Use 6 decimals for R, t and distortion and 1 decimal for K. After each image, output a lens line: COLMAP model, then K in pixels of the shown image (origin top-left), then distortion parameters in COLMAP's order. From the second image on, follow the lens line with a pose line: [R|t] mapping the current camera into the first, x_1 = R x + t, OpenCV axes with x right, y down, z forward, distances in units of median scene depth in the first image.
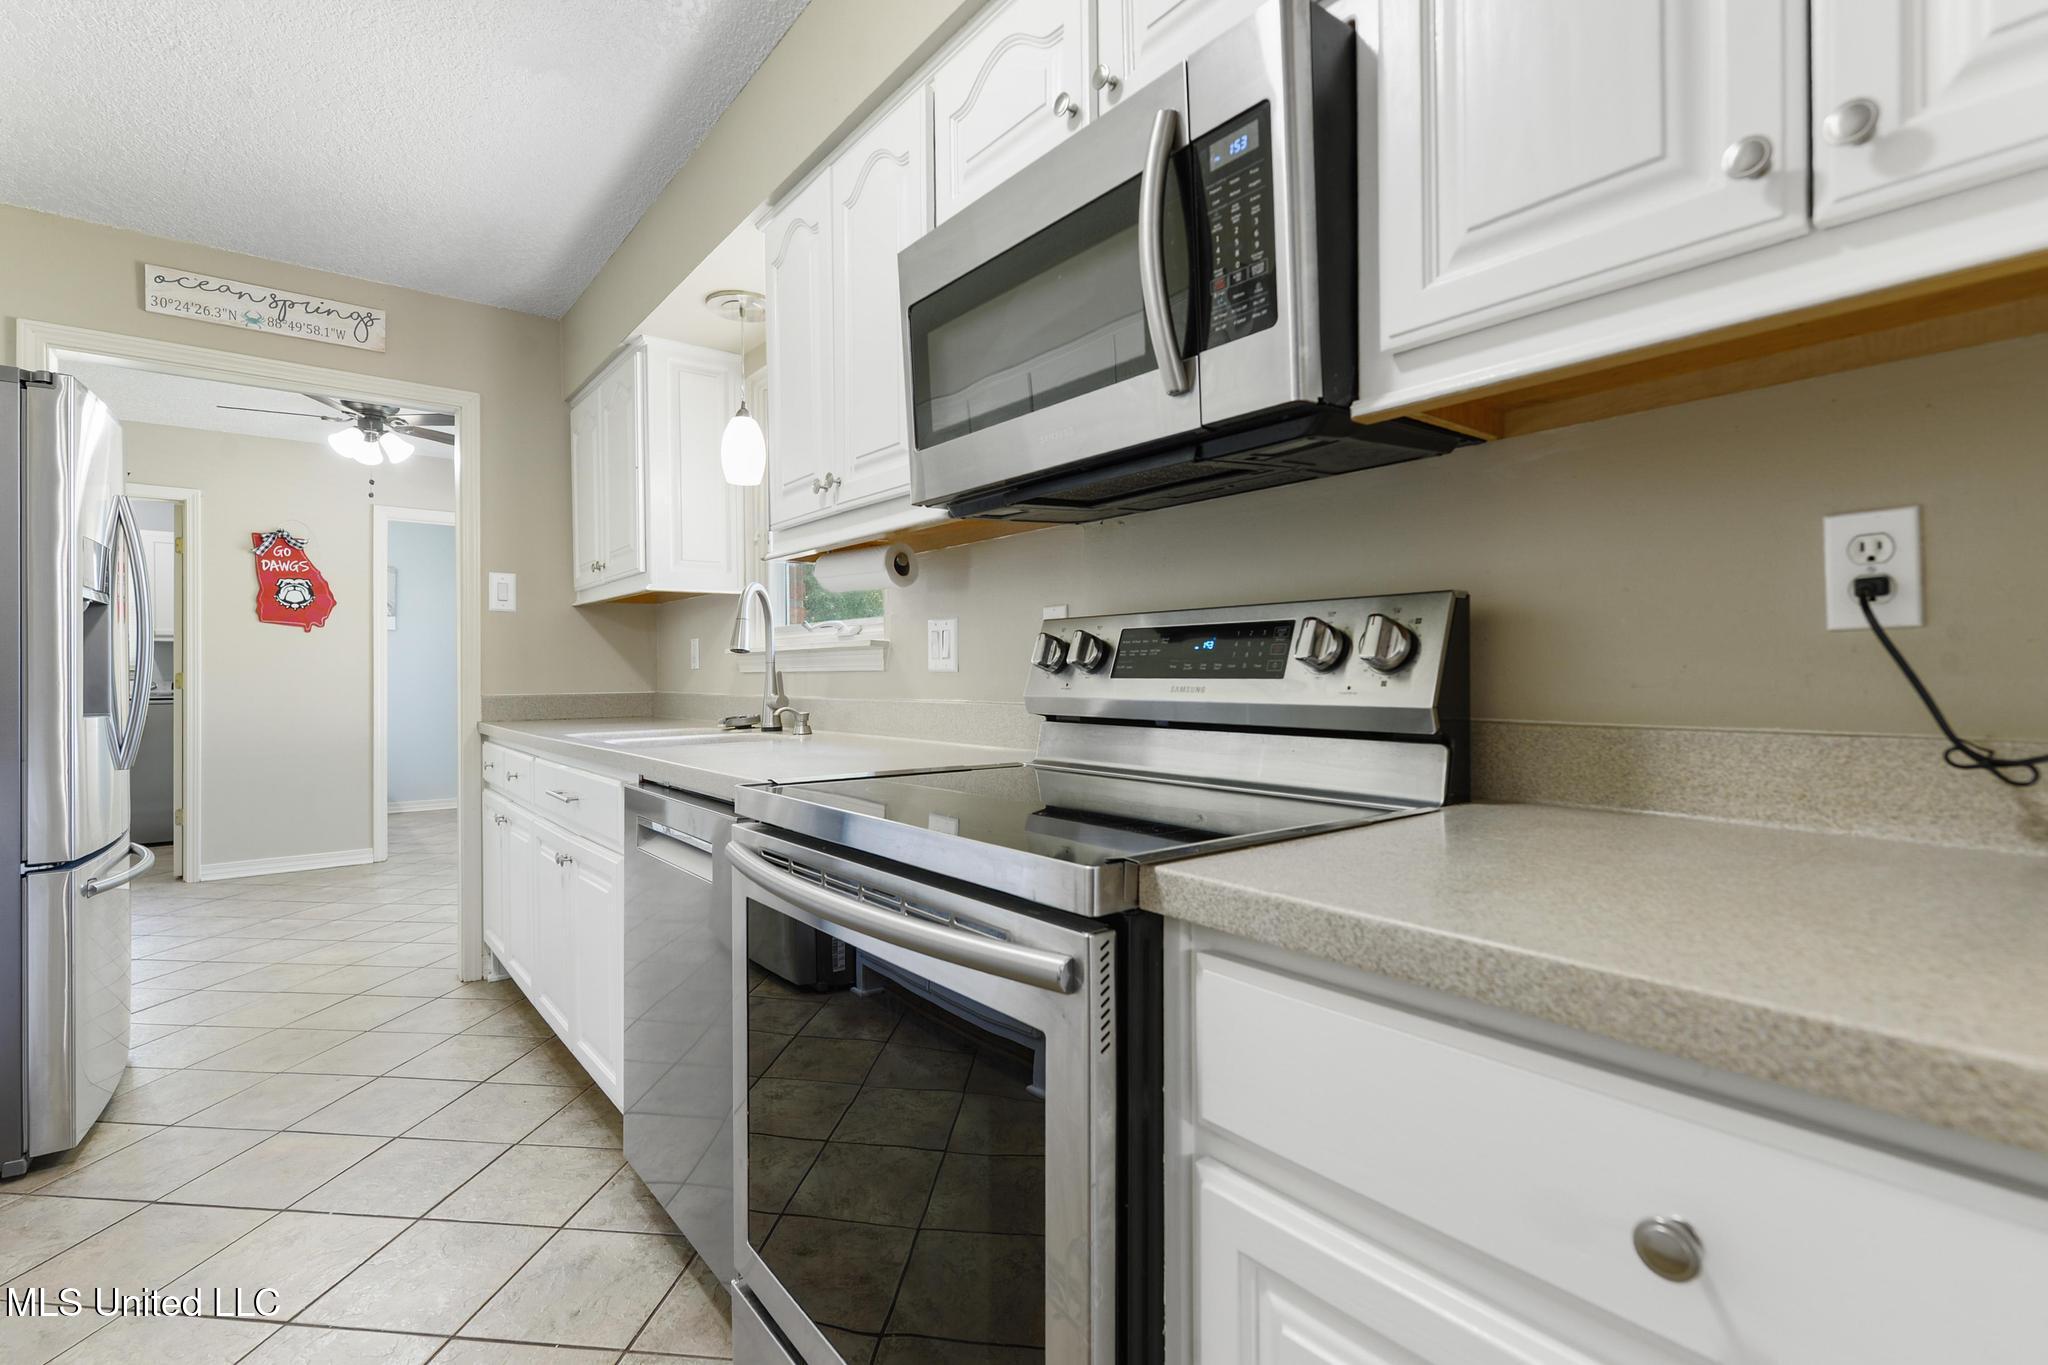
lens RADIAL K [[938.0, 0, 1011.6], [0, 938.0, 676.7], [0, 0, 1]] dist [0.000452, -0.002851]
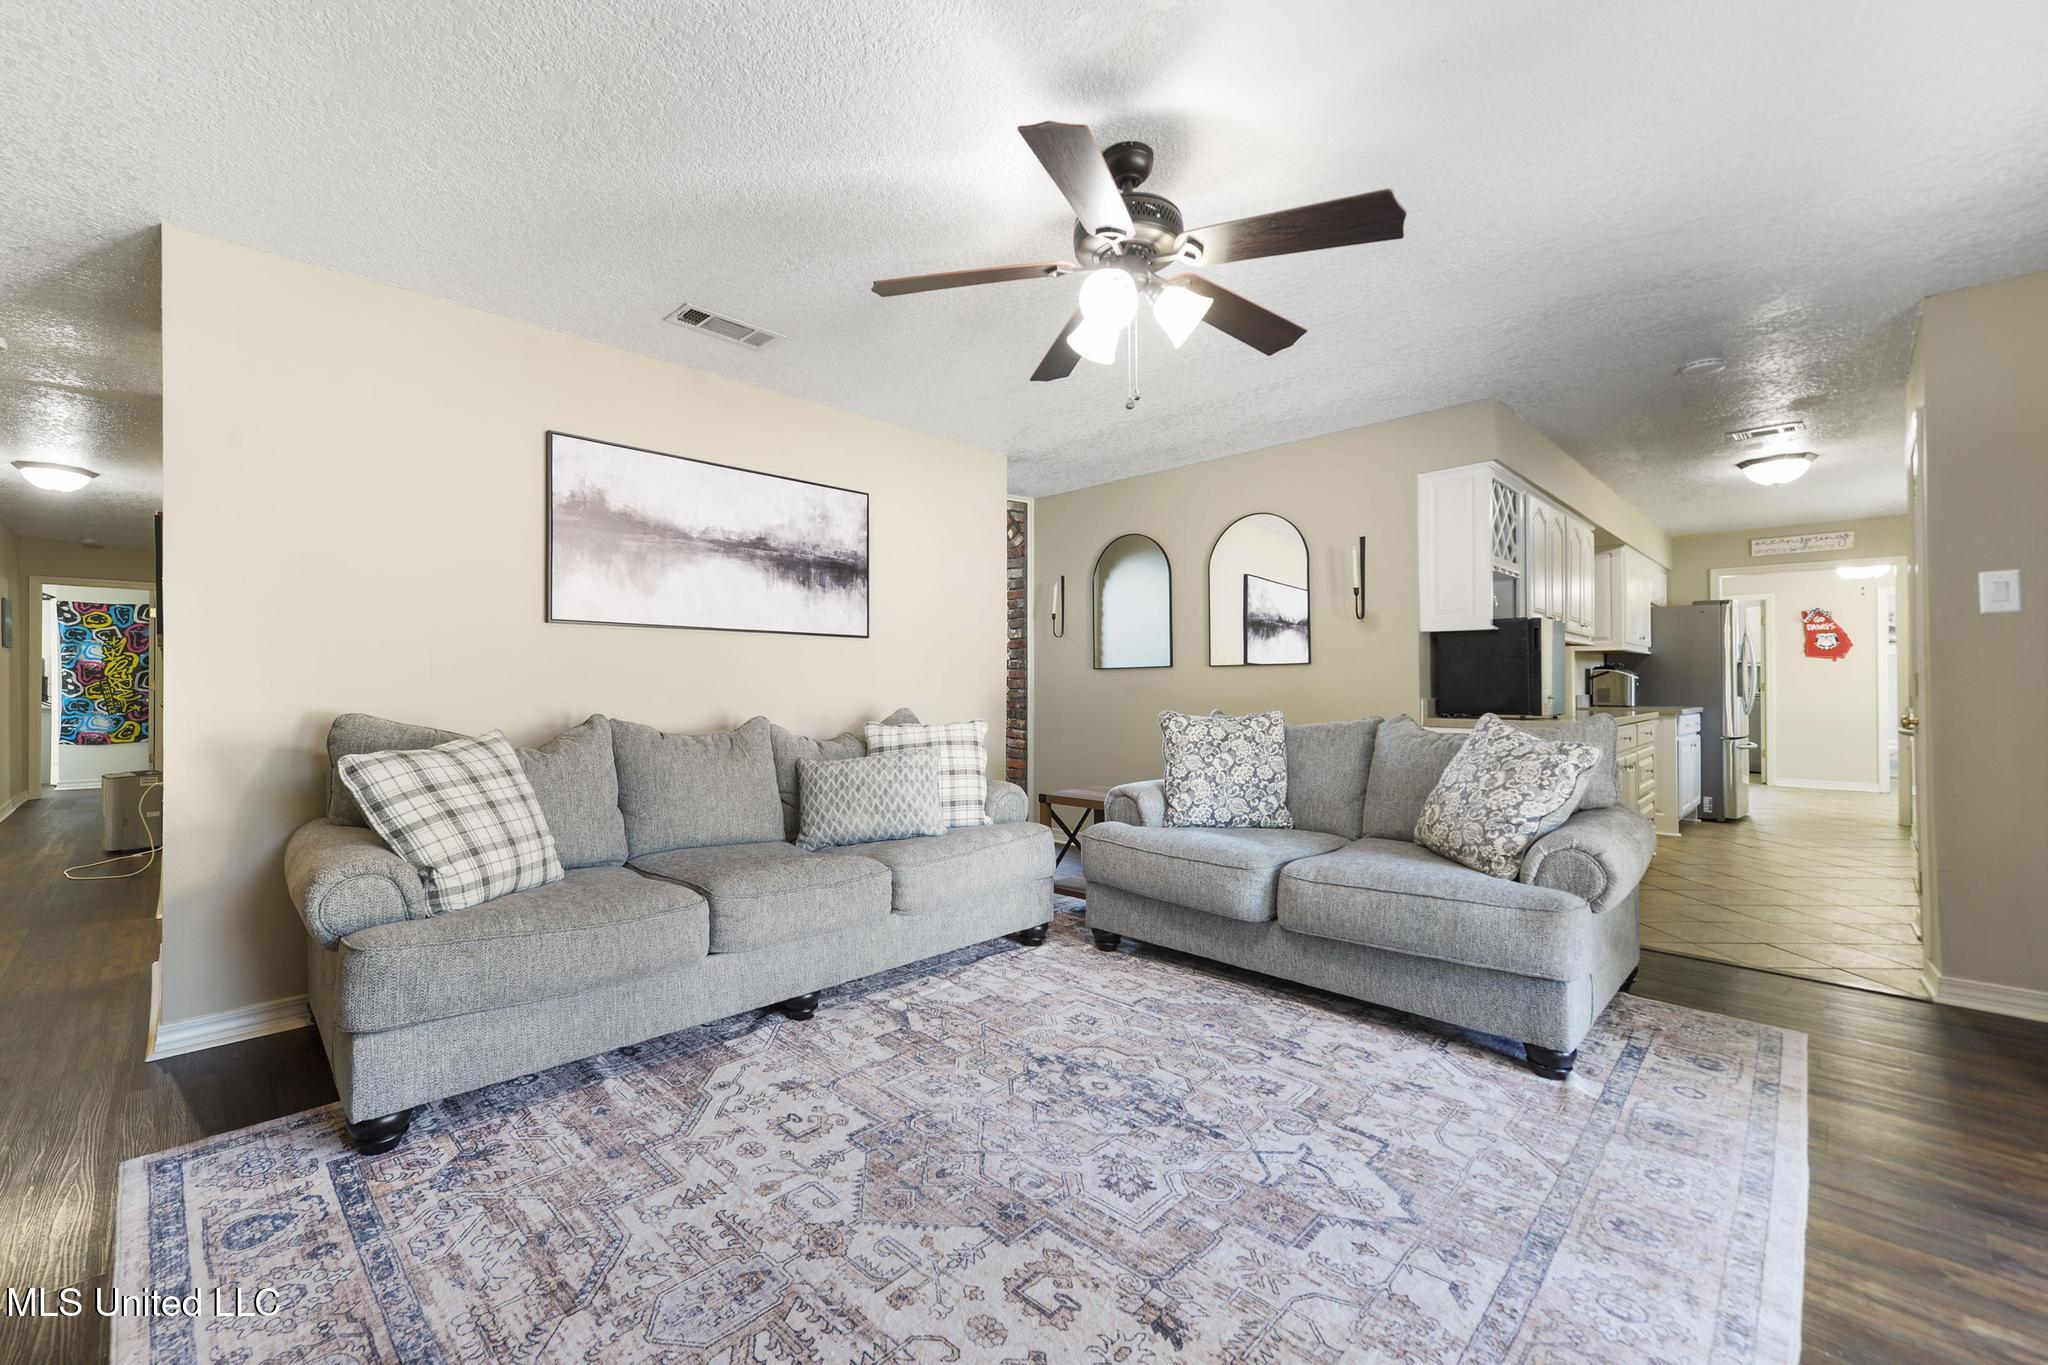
lens RADIAL K [[815.8, 0, 1010.5], [0, 815.8, 677.6], [0, 0, 1]] dist [0.004622, -0.000001]
pose [[0.104706, -0.008636, -0.994466, 1.167802], [-0.001776, 0.999959, -0.008871, 0.002508], [0.994502, 0.002695, 0.104687, -1.337467]]
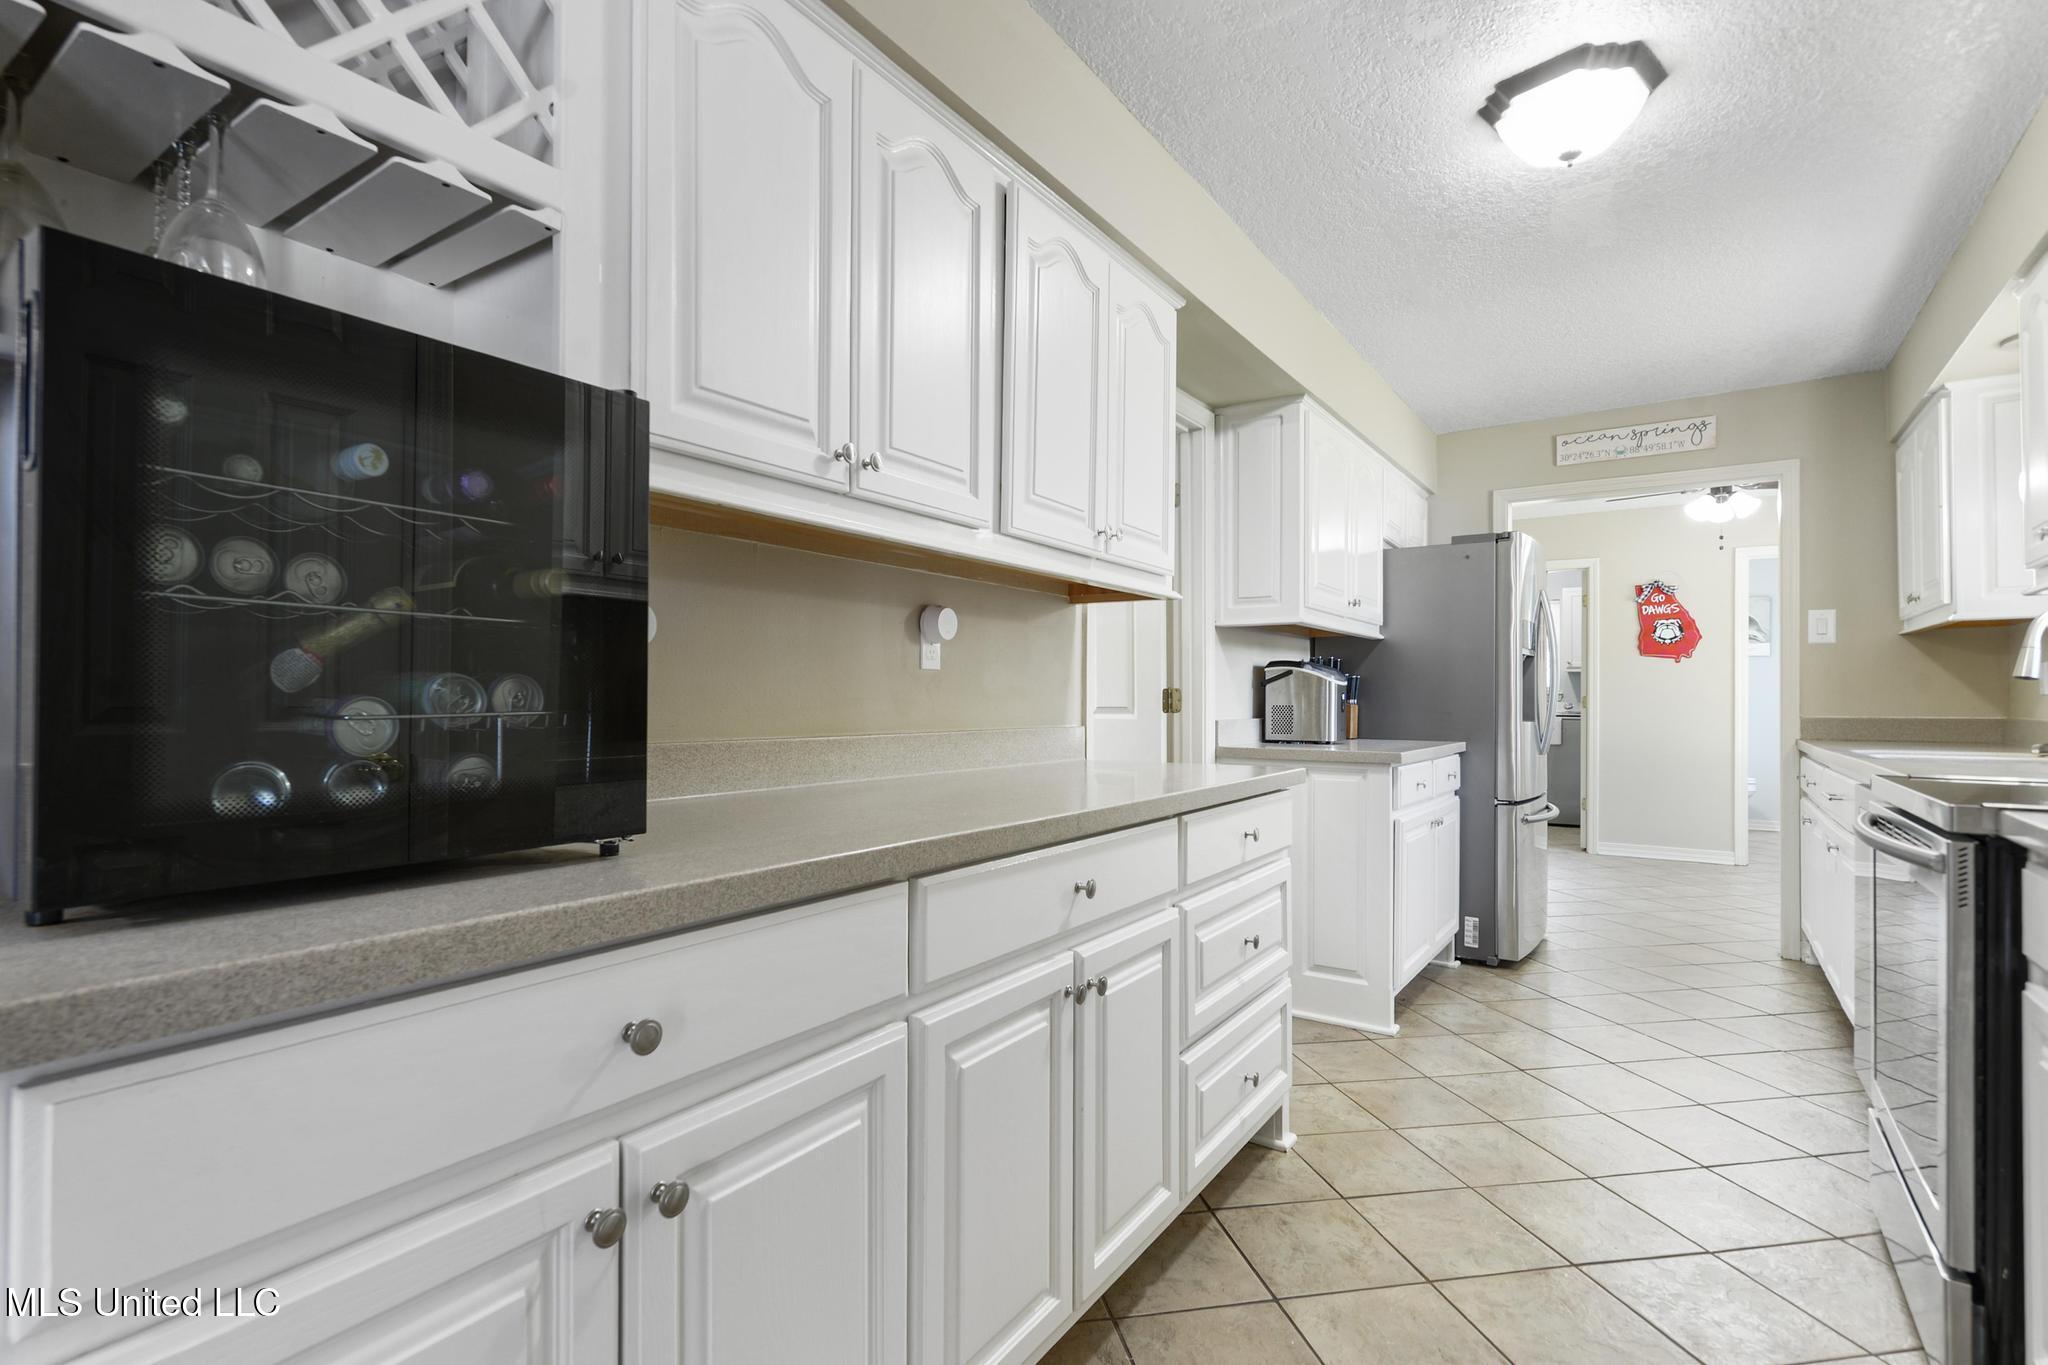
lens RADIAL K [[973.2, 0, 1011.1], [0, 973.2, 691.9], [0, 0, 1]] dist [0.010170, -0.003026]
pose [[0.296279, -0.002170, -0.955099, 0.325954], [-0.005889, 0.999974, -0.004099, -0.000154], [0.955083, 0.006838, 0.296259, -0.317398]]
